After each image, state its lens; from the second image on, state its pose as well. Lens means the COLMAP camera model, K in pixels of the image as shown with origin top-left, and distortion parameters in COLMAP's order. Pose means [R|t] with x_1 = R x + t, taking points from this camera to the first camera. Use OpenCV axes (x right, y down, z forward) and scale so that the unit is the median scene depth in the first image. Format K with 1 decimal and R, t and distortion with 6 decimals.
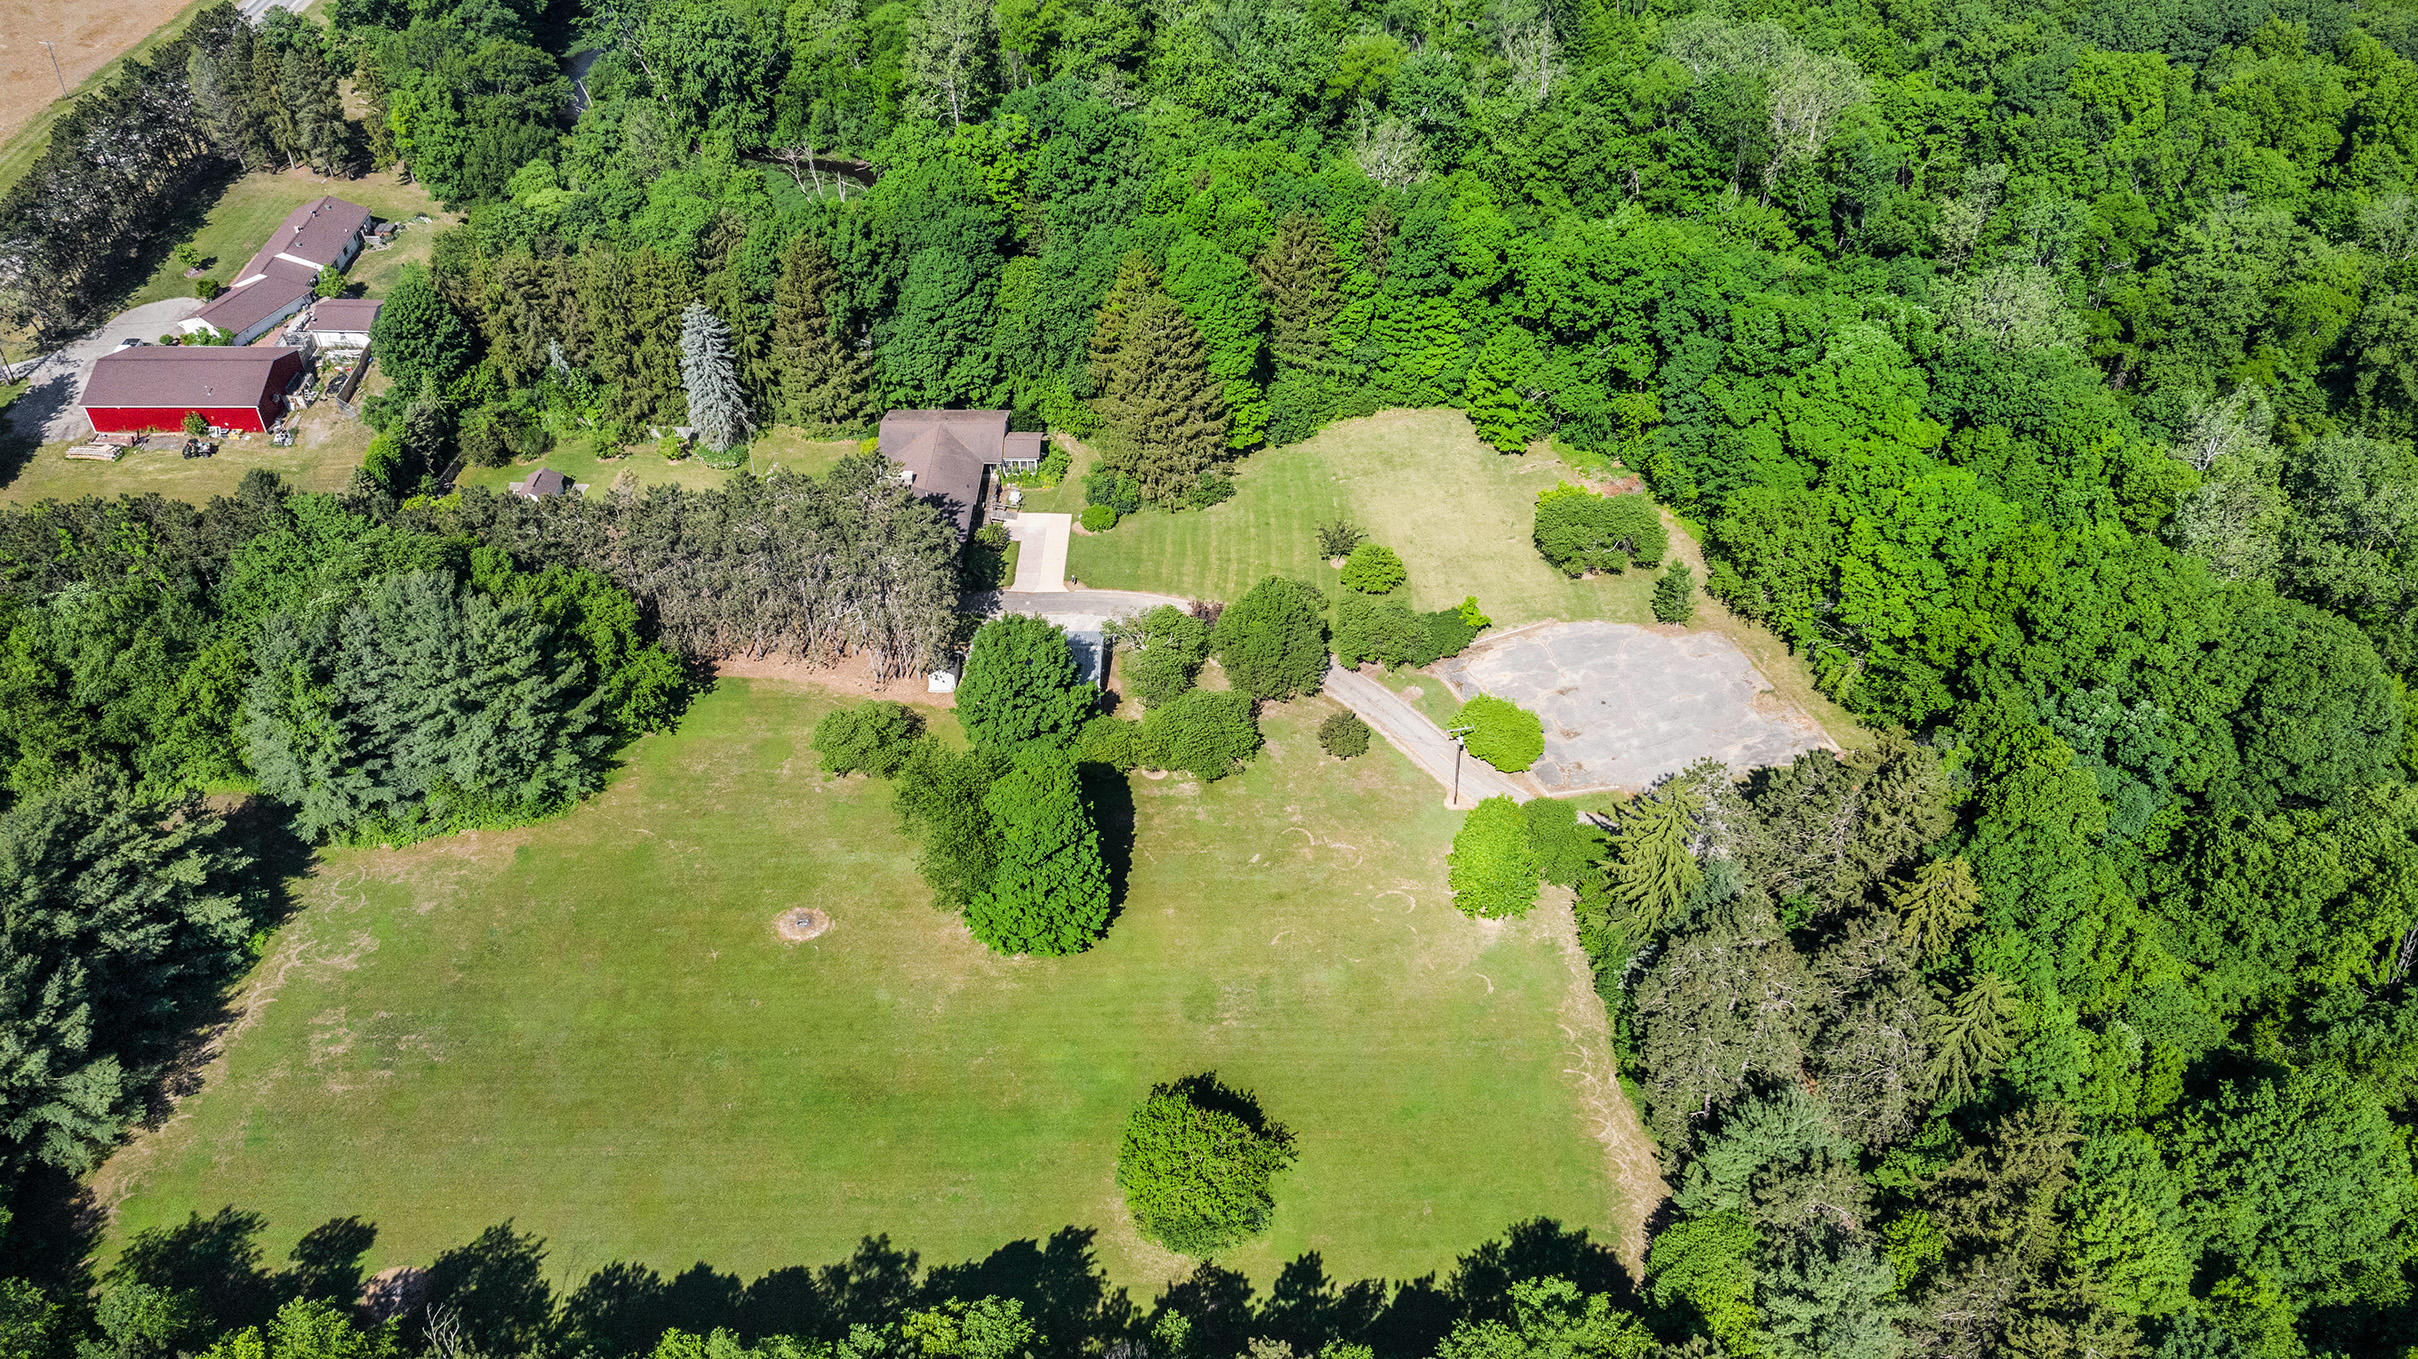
lens RADIAL K [[1932.4, 0, 1199.8], [0, 1932.4, 679.2], [0, 0, 1]] dist [0.001401, -0.001700]
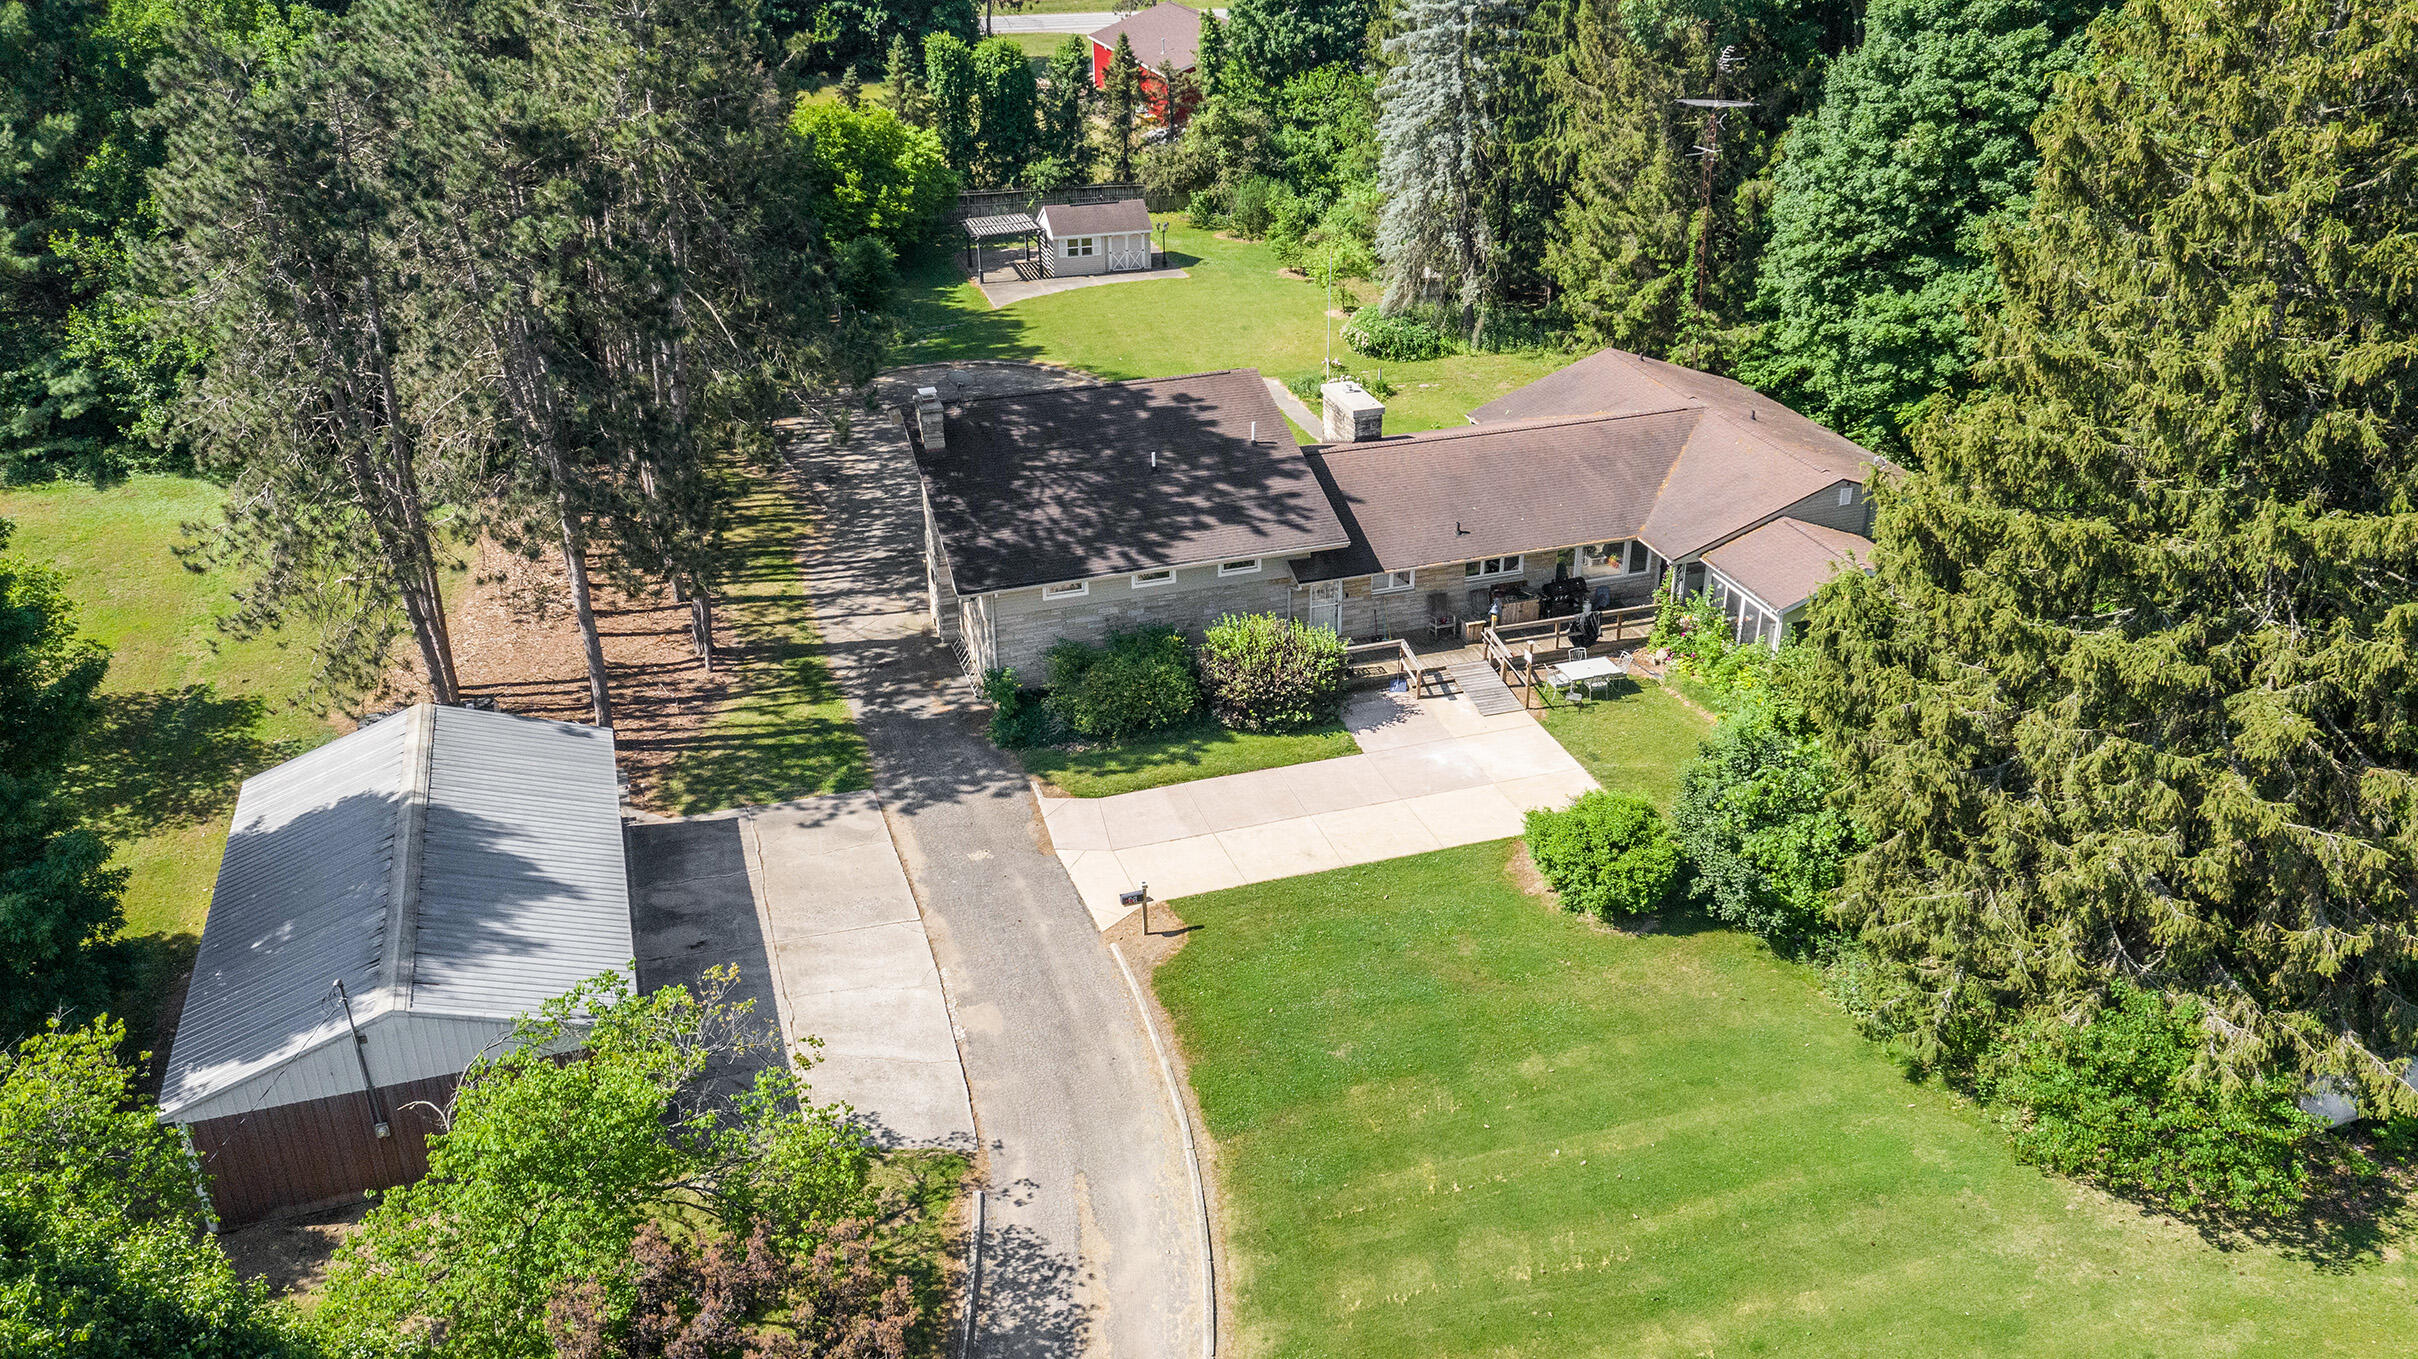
lens RADIAL K [[1932.4, 0, 1190.6], [0, 1932.4, 672.1], [0, 0, 1]] dist [0.001401, -0.001700]
pose [[0.324893, 0.424547, -0.845106, 0.153363], [-0.606182, 0.779375, 0.158486, -0.157191], [0.725940, 0.460797, 0.510566, 1.248900]]
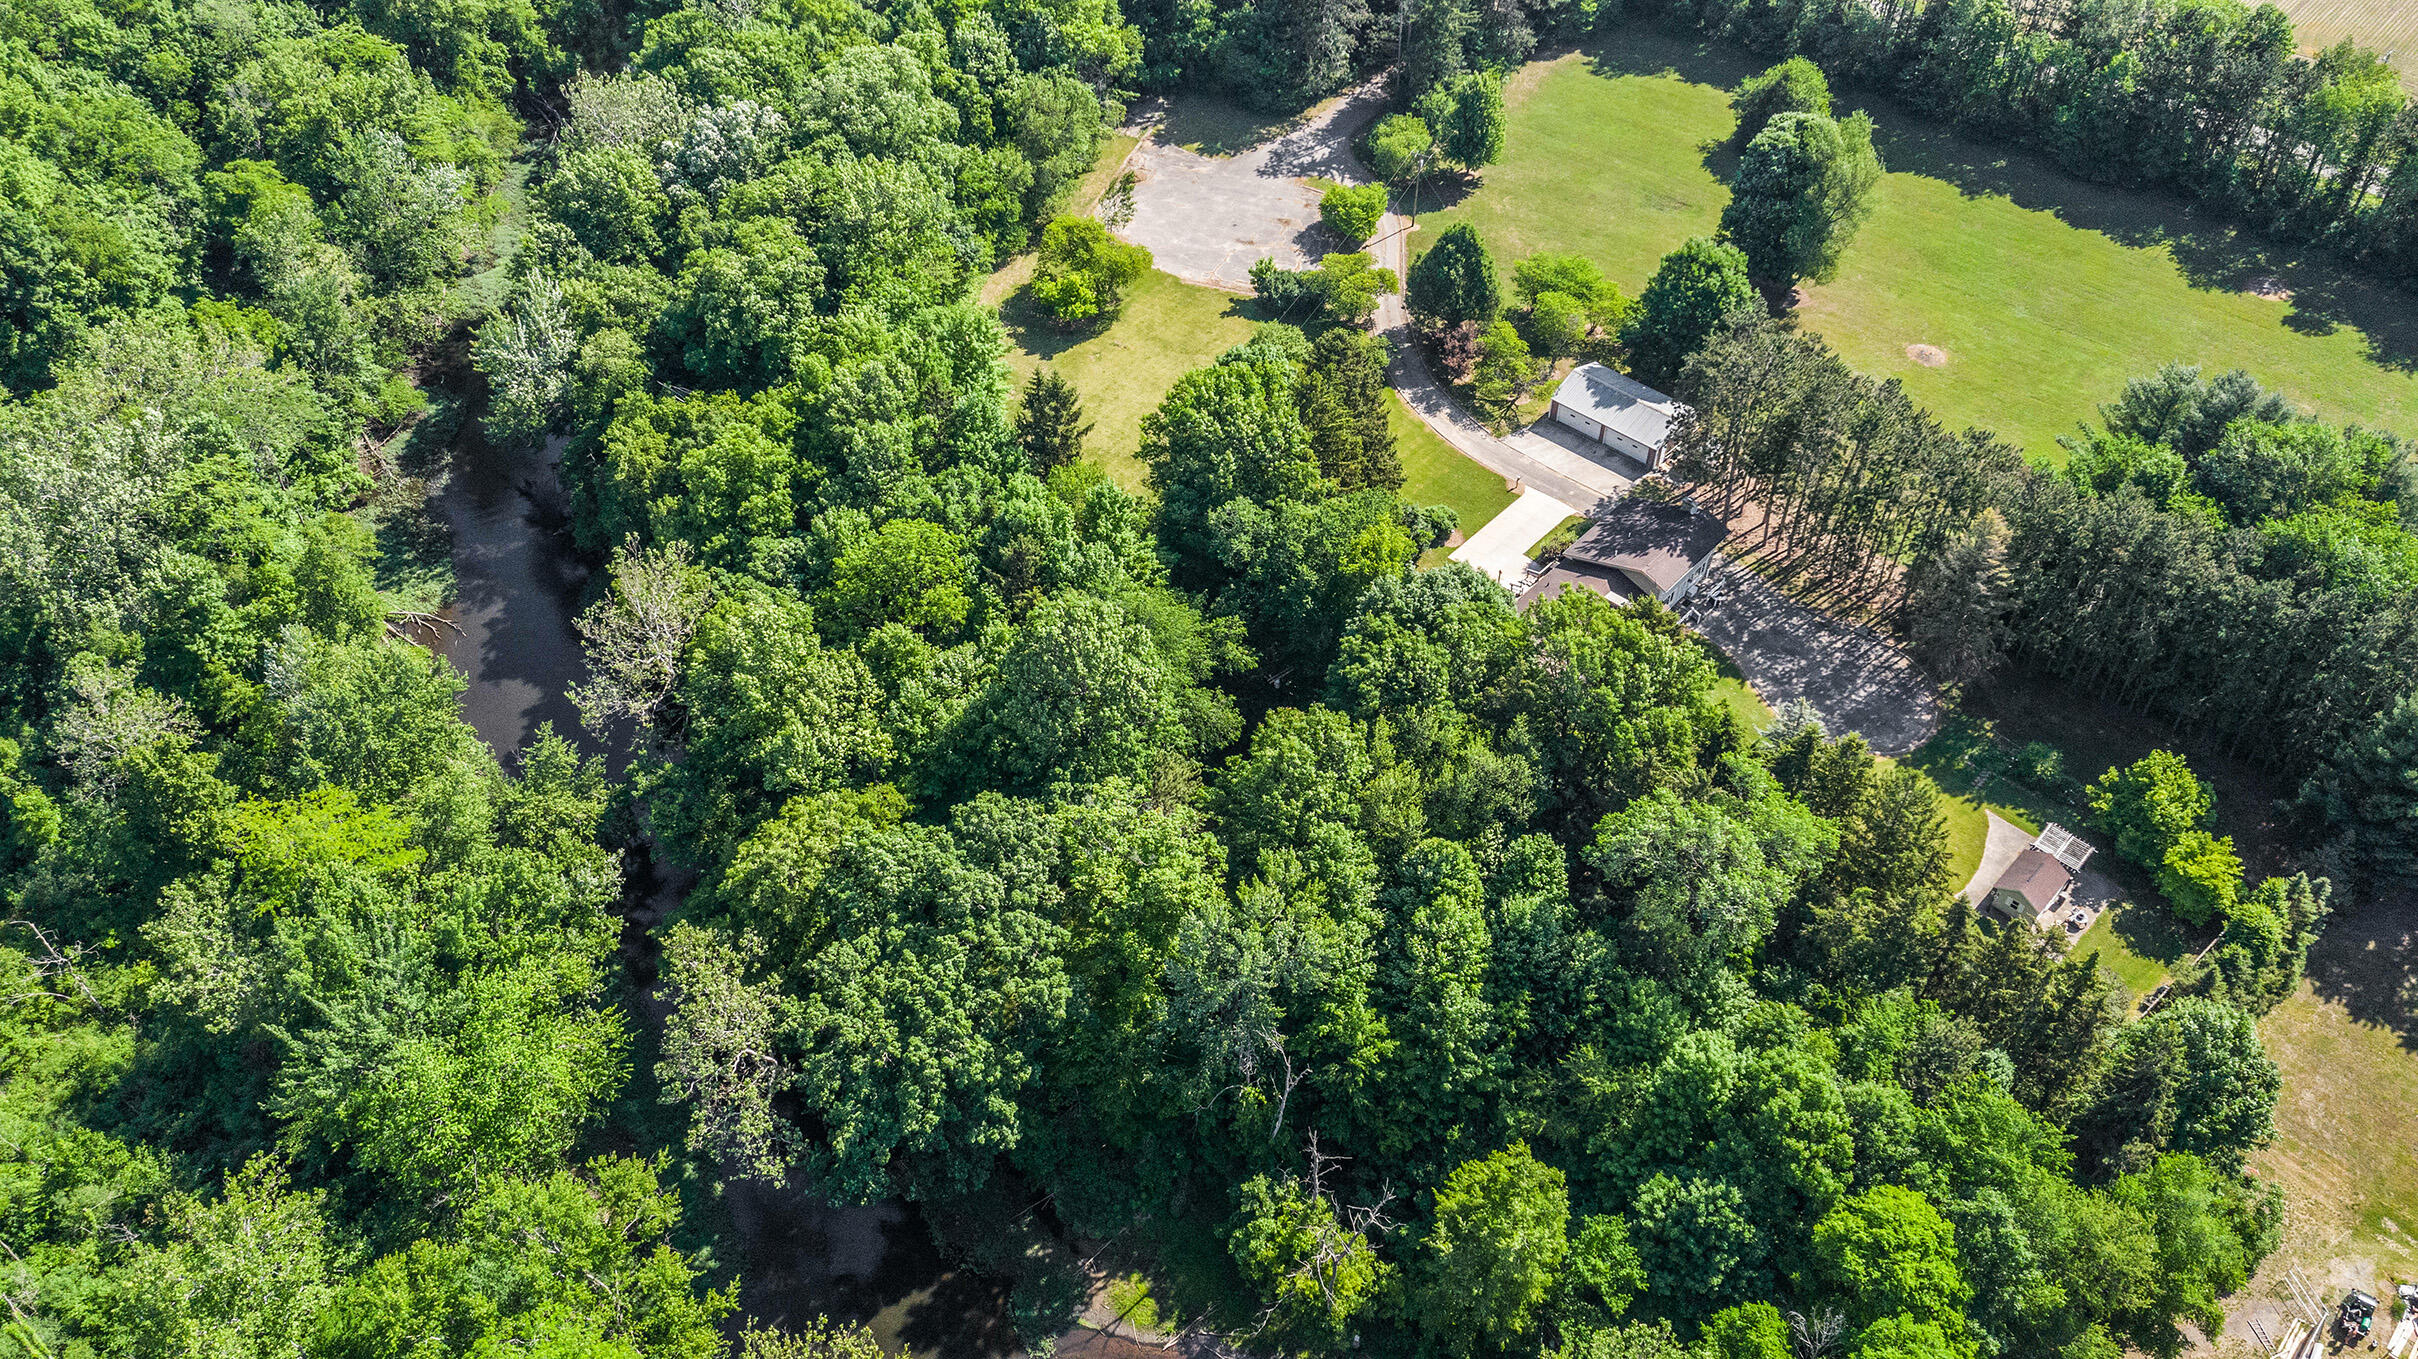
lens RADIAL K [[1932.4, 0, 1207.9], [0, 1932.4, 676.1], [0, 0, 1]] dist [0.001401, -0.001700]
pose [[-0.760645, -0.449801, 0.468079, -0.620510], [0.426667, 0.197030, 0.882686, -1.327385], [-0.489259, 0.871124, 0.042045, 1.585105]]
